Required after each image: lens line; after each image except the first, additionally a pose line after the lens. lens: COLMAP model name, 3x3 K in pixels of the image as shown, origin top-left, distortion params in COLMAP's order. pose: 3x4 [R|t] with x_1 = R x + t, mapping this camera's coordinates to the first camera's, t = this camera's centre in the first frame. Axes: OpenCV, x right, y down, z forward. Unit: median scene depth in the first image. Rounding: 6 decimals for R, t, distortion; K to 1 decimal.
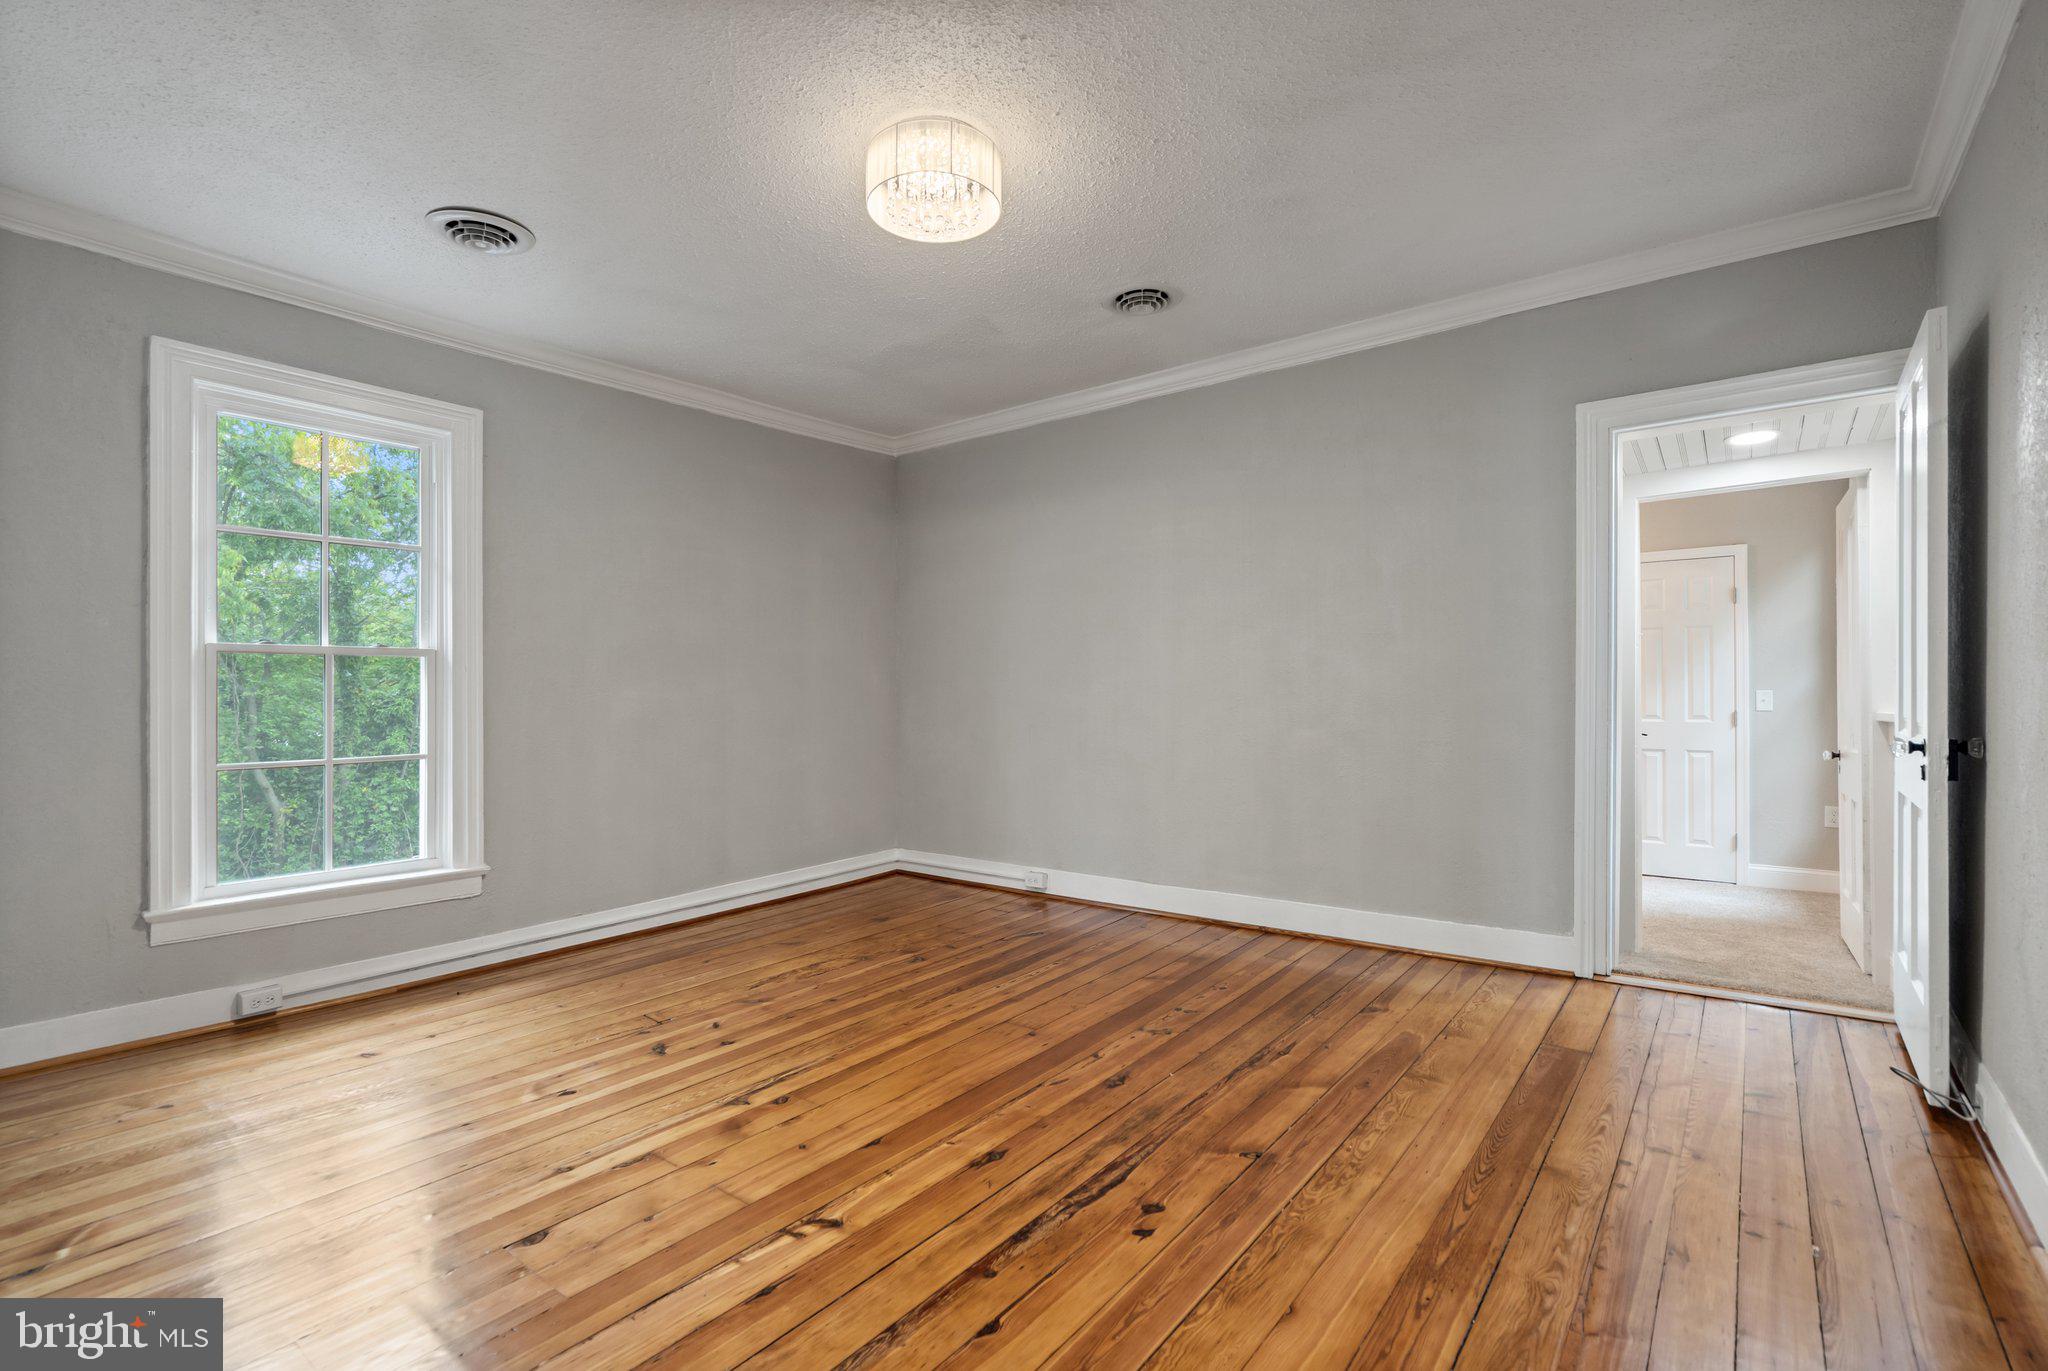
lens RADIAL K [[945.8, 0, 1007.0], [0, 945.8, 696.5], [0, 0, 1]] dist [-0.001116, 0.000159]
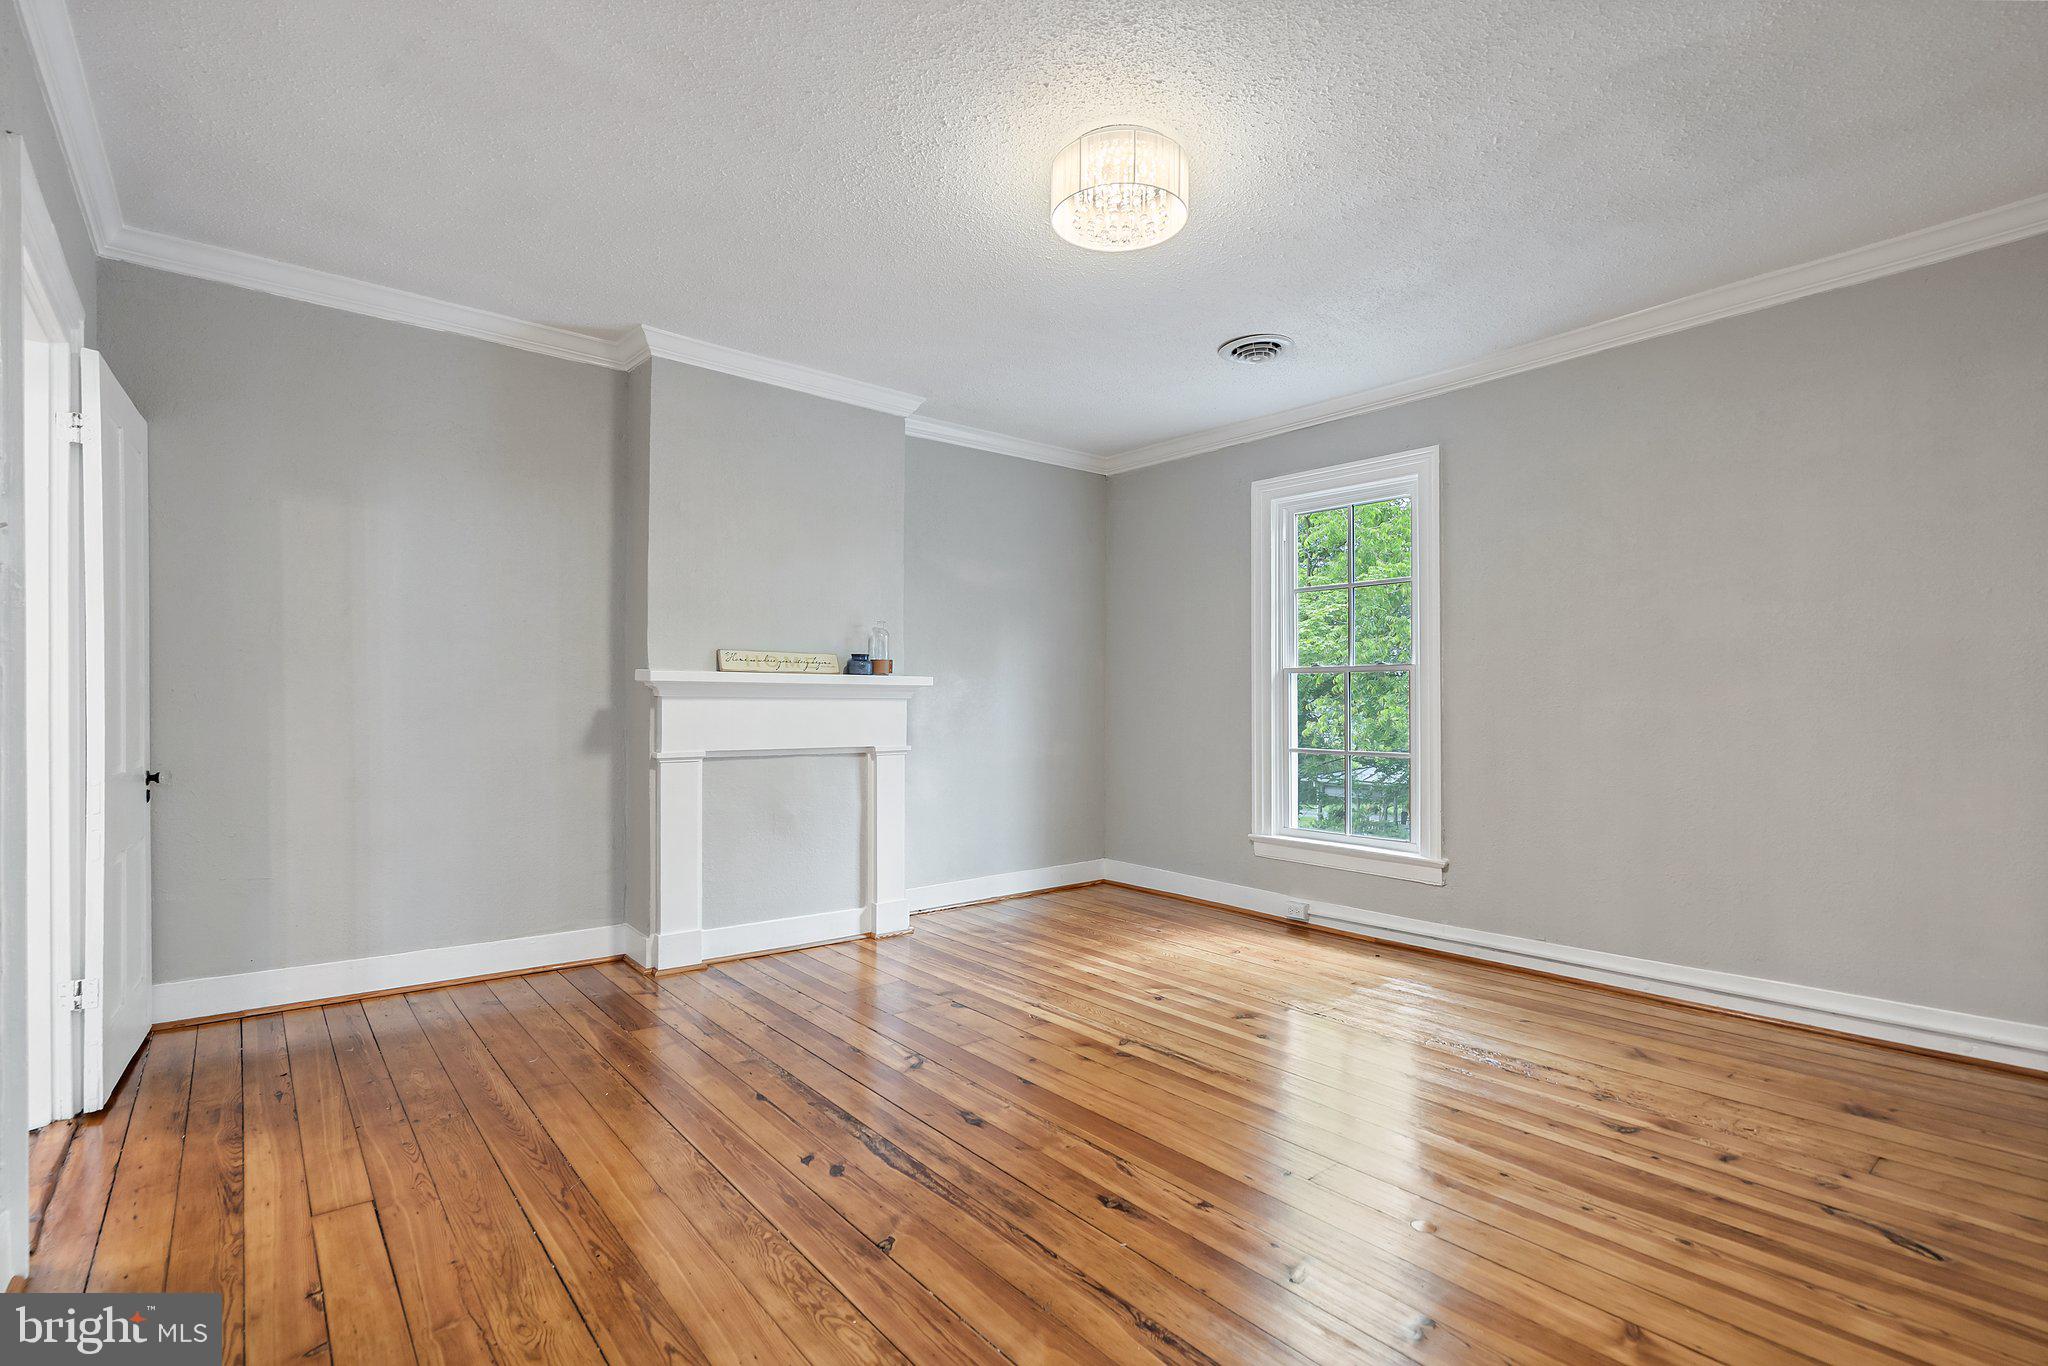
lens RADIAL K [[945.8, 0, 1007.0], [0, 945.8, 694.0], [0, 0, 1]] dist [-0.001116, 0.000159]
pose [[-0.224562, -0.001338, -0.974459, 1.026754], [-0.003373, 0.999994, -0.000596, -0.016931], [0.974454, 0.003153, -0.224565, 1.240234]]
